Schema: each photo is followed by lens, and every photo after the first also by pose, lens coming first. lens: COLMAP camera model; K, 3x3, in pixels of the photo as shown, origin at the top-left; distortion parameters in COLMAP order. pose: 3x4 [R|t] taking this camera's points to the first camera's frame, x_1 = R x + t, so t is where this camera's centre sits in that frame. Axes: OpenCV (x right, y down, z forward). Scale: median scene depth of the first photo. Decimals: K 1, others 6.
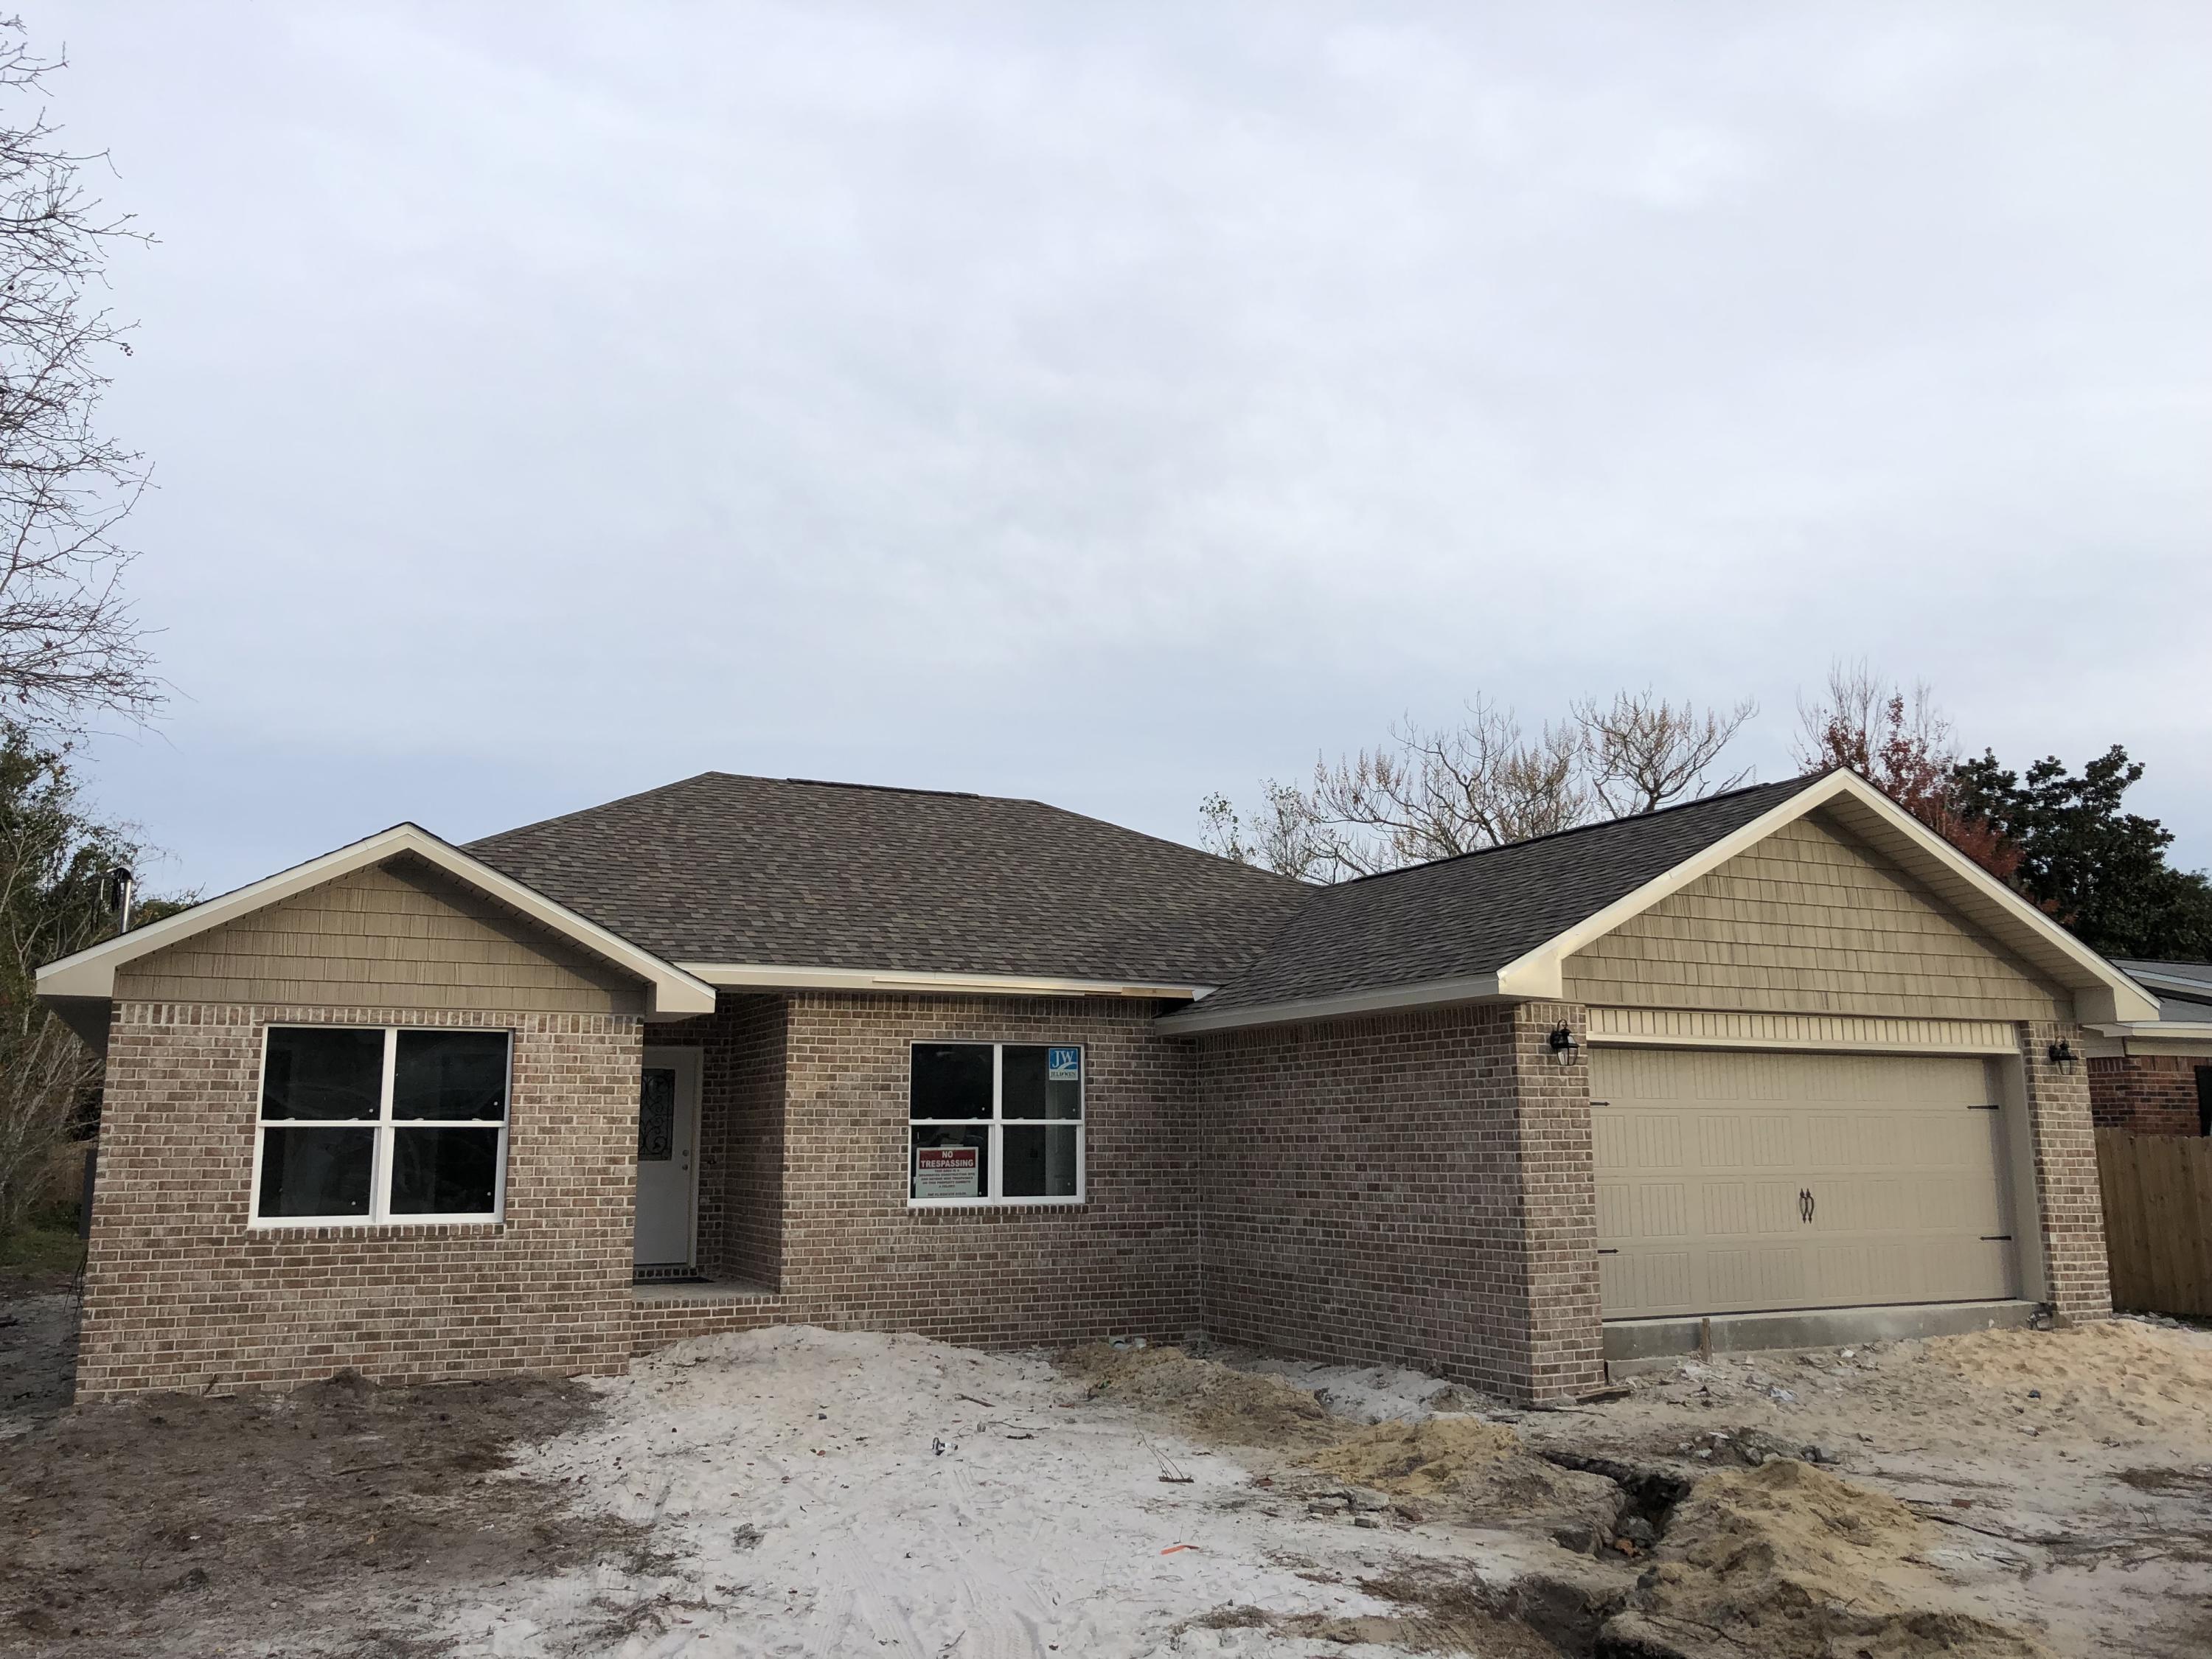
lens RADIAL K [[1826.1, 0, 1060.2], [0, 1826.1, 815.7], [0, 0, 1]] dist [0.011393, 0.005271]
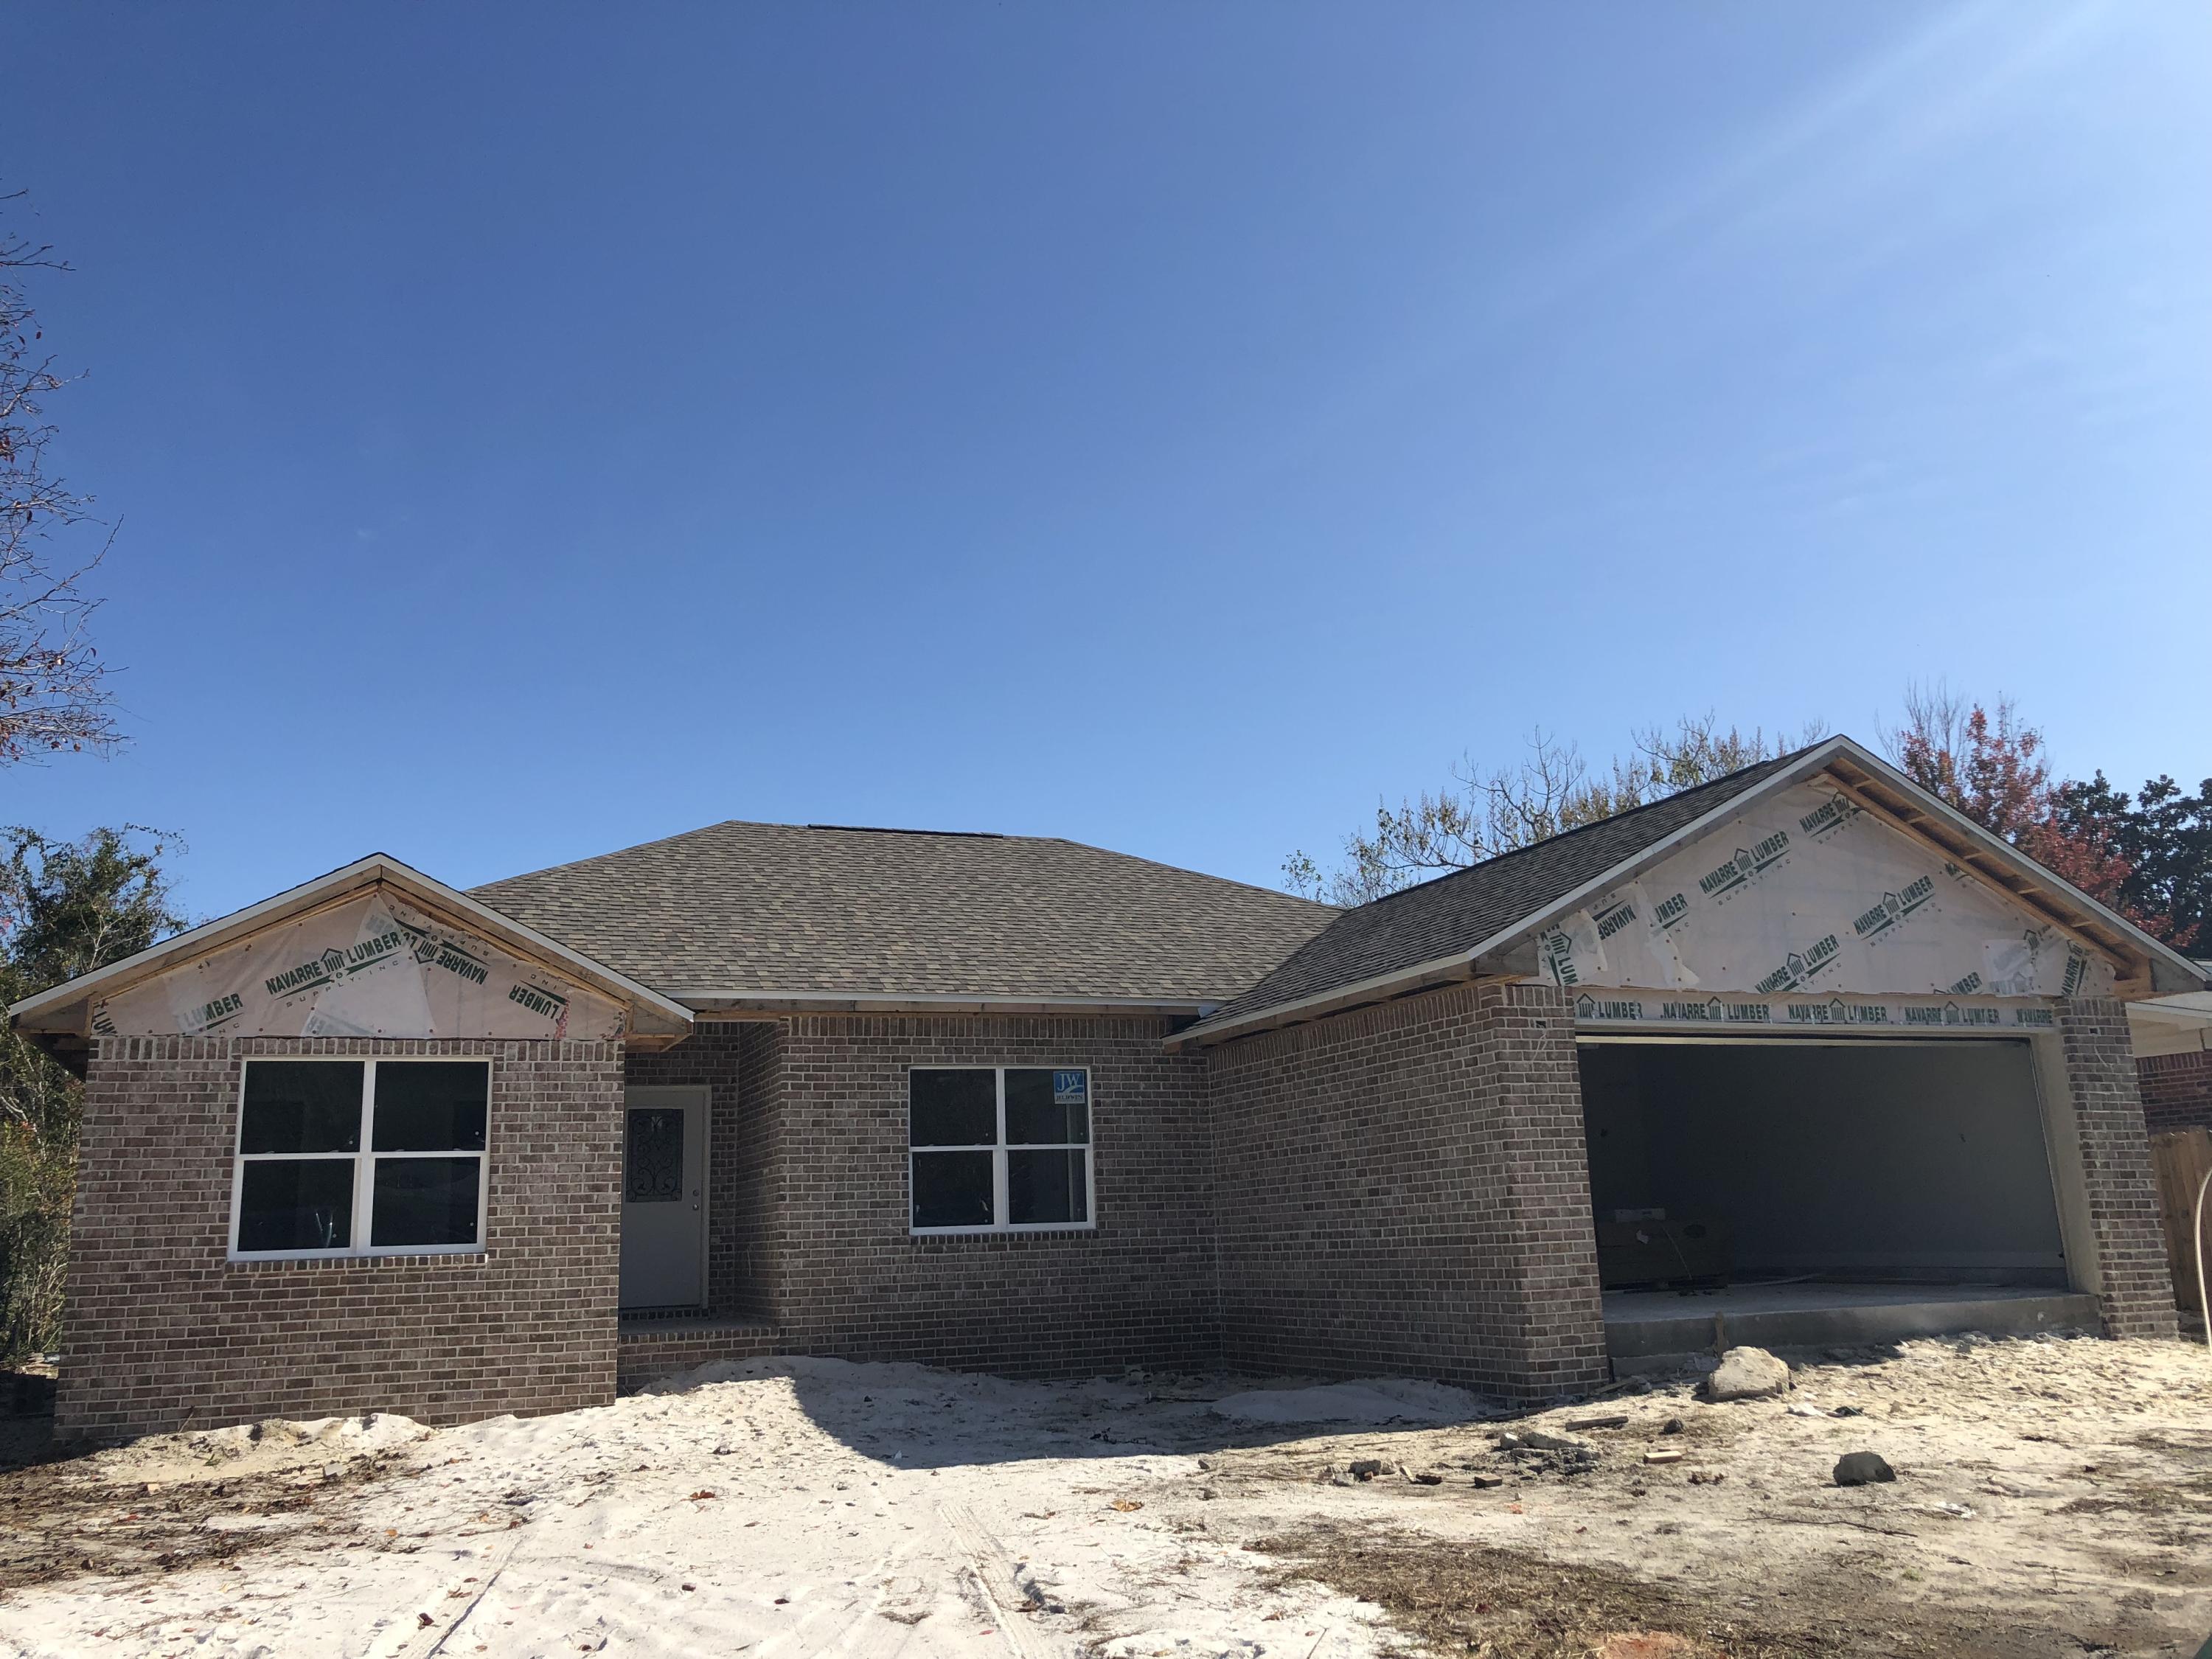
lens RADIAL K [[1826.1, 0, 1106.8], [0, 1826.1, 827.0], [0, 0, 1]] dist [0.011393, 0.005271]
pose [[0.997326, -0.045766, -0.056968, 0.089632], [0.042592, 0.997537, -0.055735, 0.055180], [0.059379, 0.053160, 0.996819, 0.014315]]
